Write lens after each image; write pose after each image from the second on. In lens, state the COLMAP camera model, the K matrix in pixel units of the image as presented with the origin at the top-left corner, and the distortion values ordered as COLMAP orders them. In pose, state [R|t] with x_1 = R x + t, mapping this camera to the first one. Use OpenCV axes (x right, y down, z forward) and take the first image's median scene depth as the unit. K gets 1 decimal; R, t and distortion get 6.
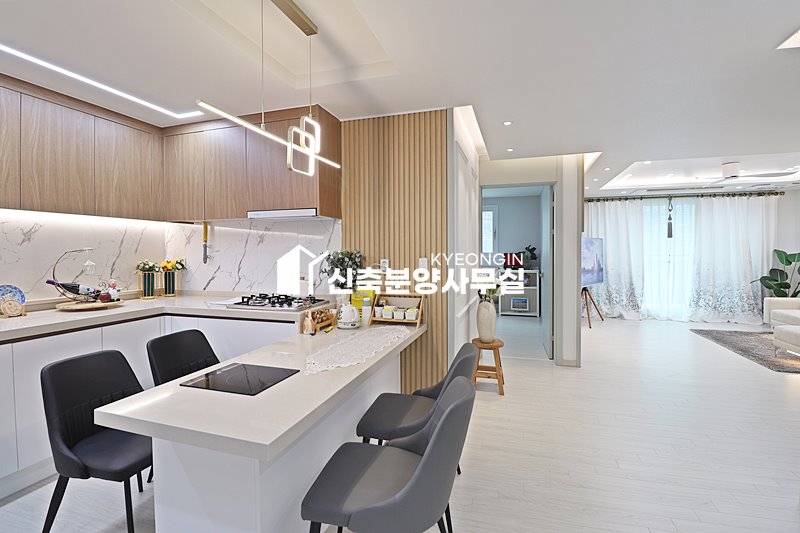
lens RADIAL K [[371.3, 0, 404.4], [0, 371.3, 257.1], [0, 0, 1]] dist [-0.004628, -0.009437]
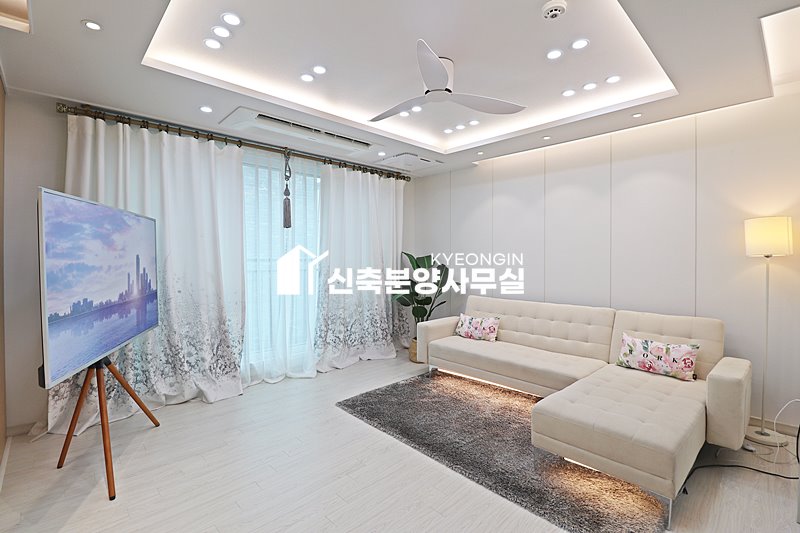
lens RADIAL K [[371.3, 0, 402.8], [0, 371.3, 259.9], [0, 0, 1]] dist [-0.004628, -0.009437]
pose [[0.488450, -0.001446, 0.872591, 0.324609], [0.008687, 0.999957, -0.003205, -0.001529], [-0.872549, 0.009146, 0.488442, 0.585039]]
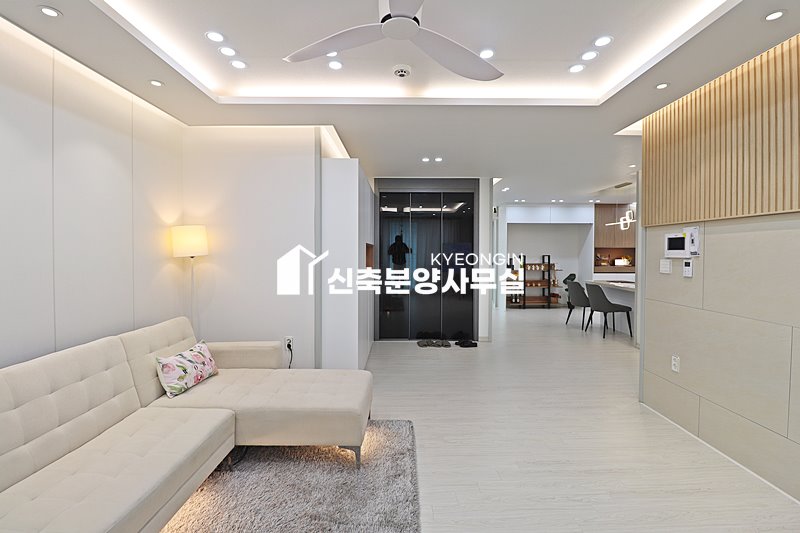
lens RADIAL K [[371.3, 0, 404.2], [0, 371.3, 258.2], [0, 0, 1]] dist [-0.004628, -0.009437]
pose [[-0.952530, 0.007268, -0.304356, 0.714121], [-0.003125, 0.999429, 0.033645, -0.017390], [0.304427, 0.032999, -0.951964, 0.955050]]
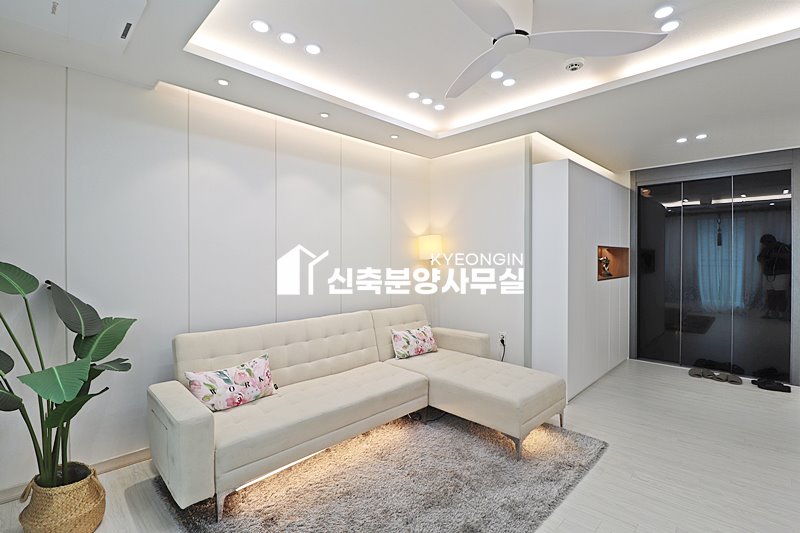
lens RADIAL K [[371.3, 0, 399.9], [0, 371.3, 259.8], [0, 0, 1]] dist [-0.004628, -0.009437]
pose [[-0.885904, 0.001319, 0.463868, 0.594705], [0.010721, 0.999787, 0.017633, -0.013424], [-0.463746, 0.020594, -0.885729, 0.987642]]
